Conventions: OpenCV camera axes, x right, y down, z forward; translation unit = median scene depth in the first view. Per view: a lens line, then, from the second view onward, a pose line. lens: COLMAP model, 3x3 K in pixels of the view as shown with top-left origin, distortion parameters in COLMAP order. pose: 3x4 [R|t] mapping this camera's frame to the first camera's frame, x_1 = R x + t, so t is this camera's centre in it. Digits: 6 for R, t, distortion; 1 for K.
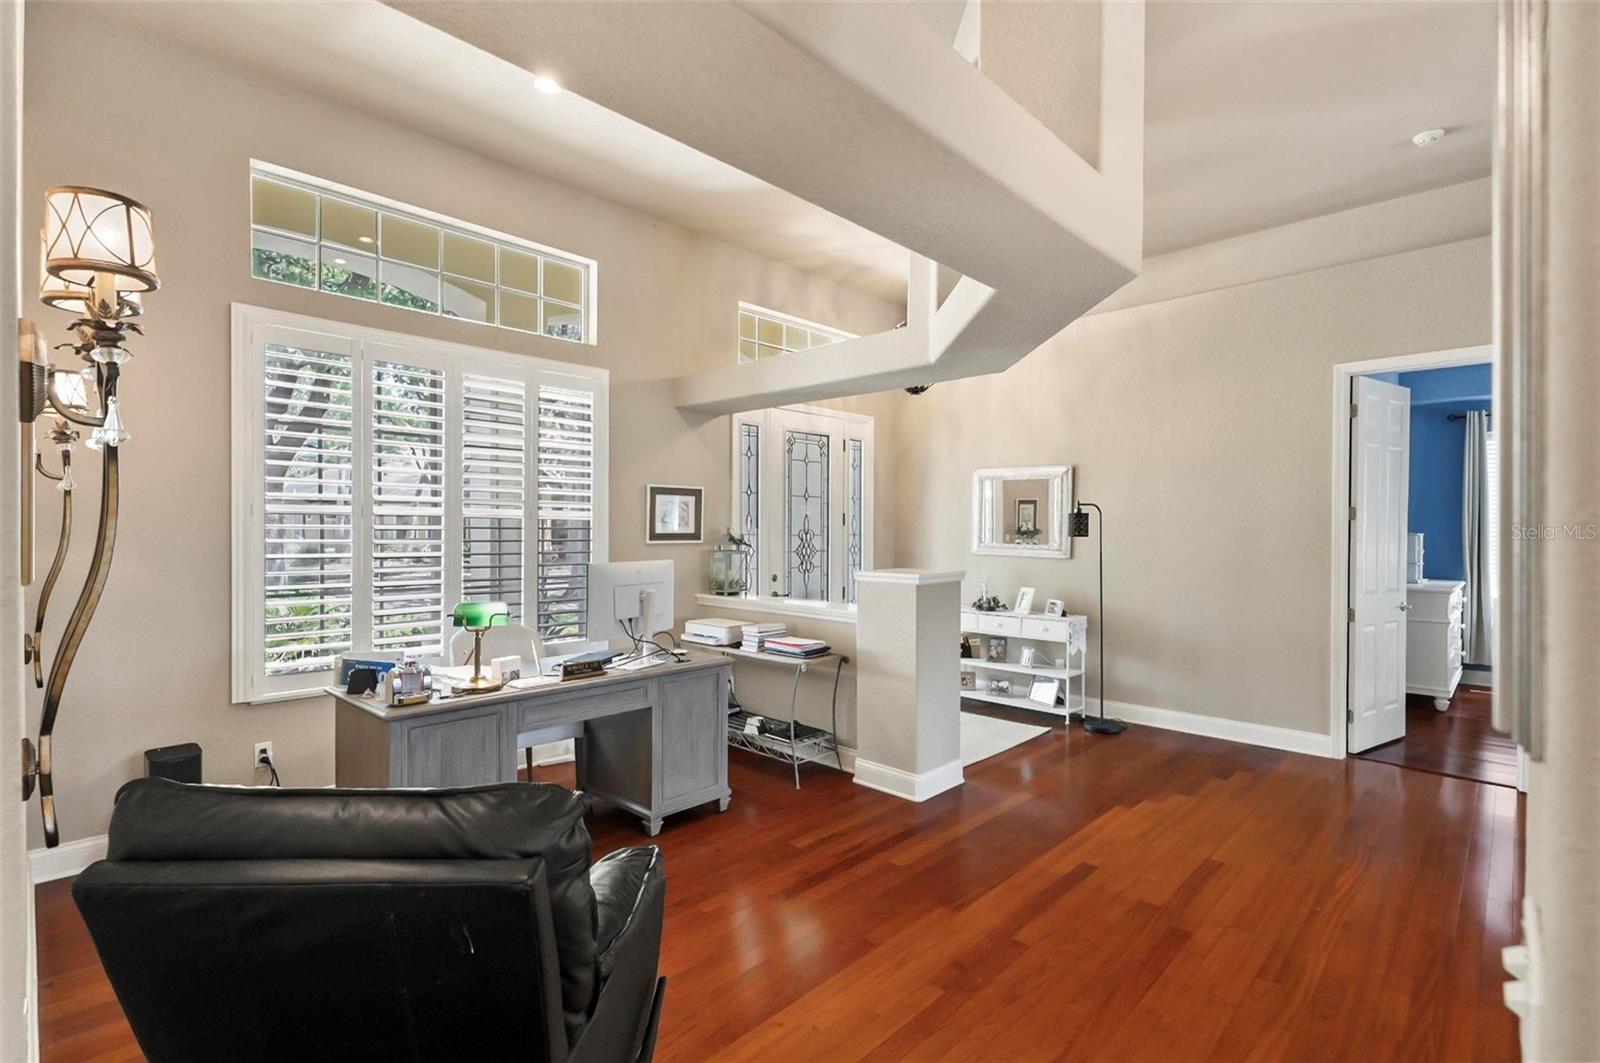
lens RADIAL K [[743.6, 0, 800.0], [0, 743.6, 531.5], [0, 0, 1]] dist [0.012512, 0.000000]
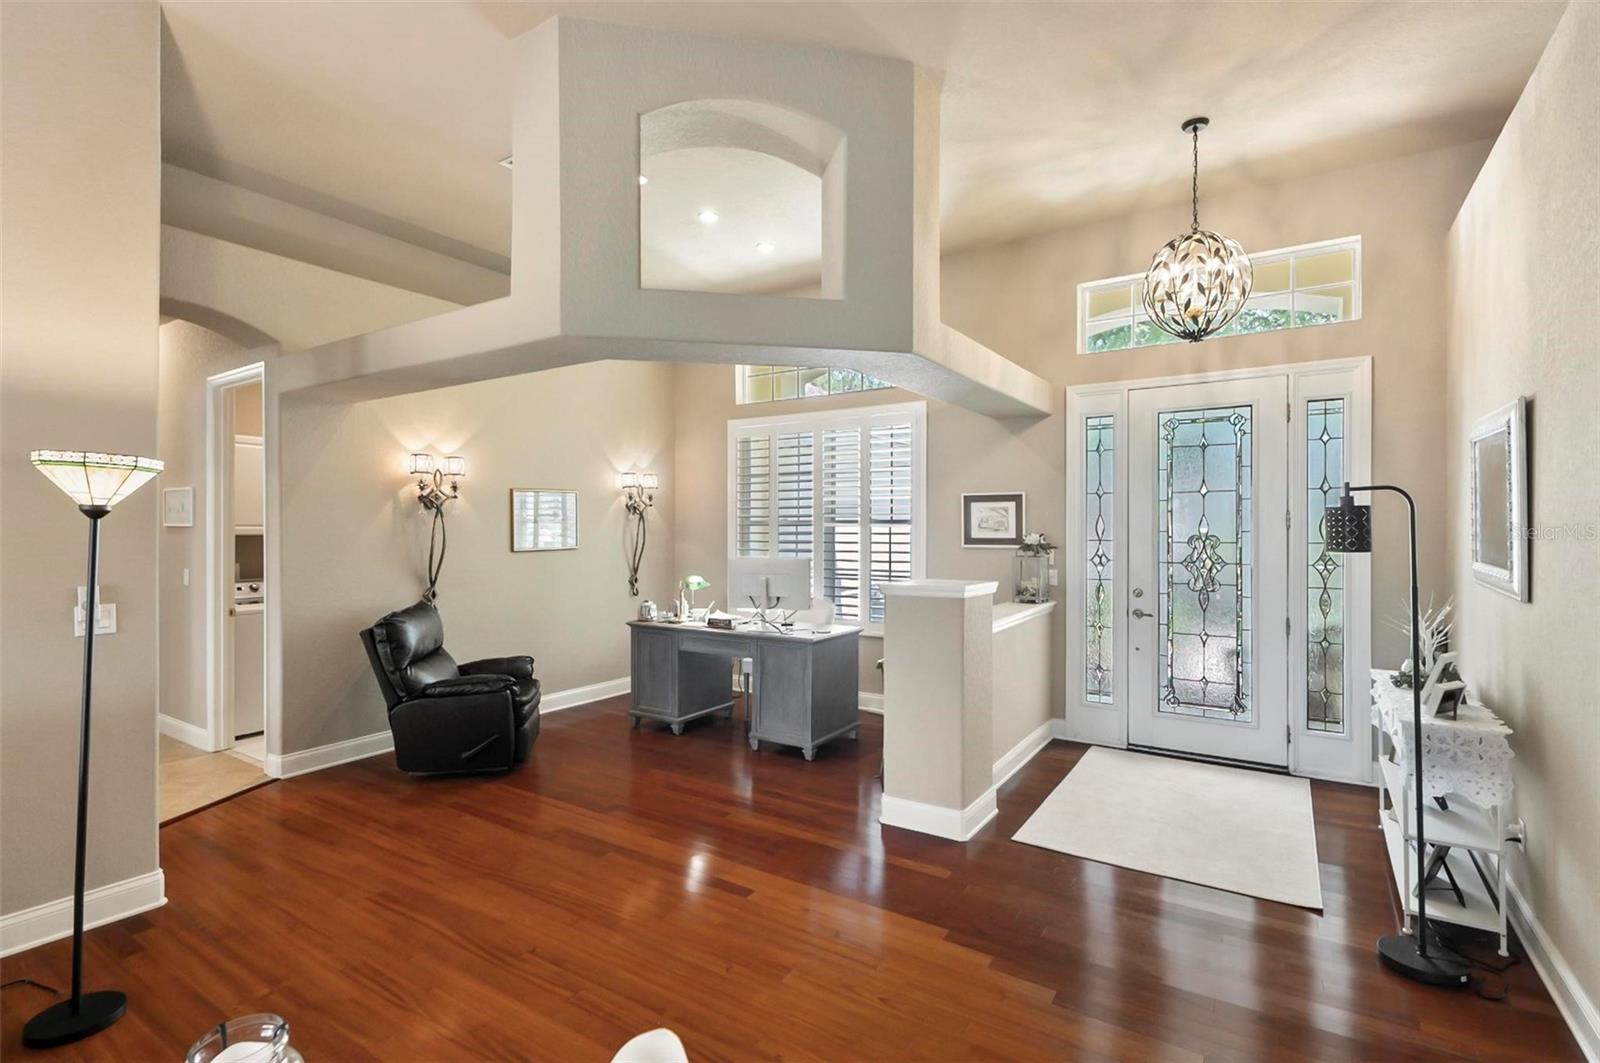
lens RADIAL K [[743.6, 0, 800.0], [0, 743.6, 531.5], [0, 0, 1]] dist [0.012512, 0.000000]
pose [[0.208751, 0.000138, -0.977969, 0.796136], [-0.000370, 1.000000, 0.000062, -0.006953], [0.977969, 0.000349, 0.208751, 0.512850]]
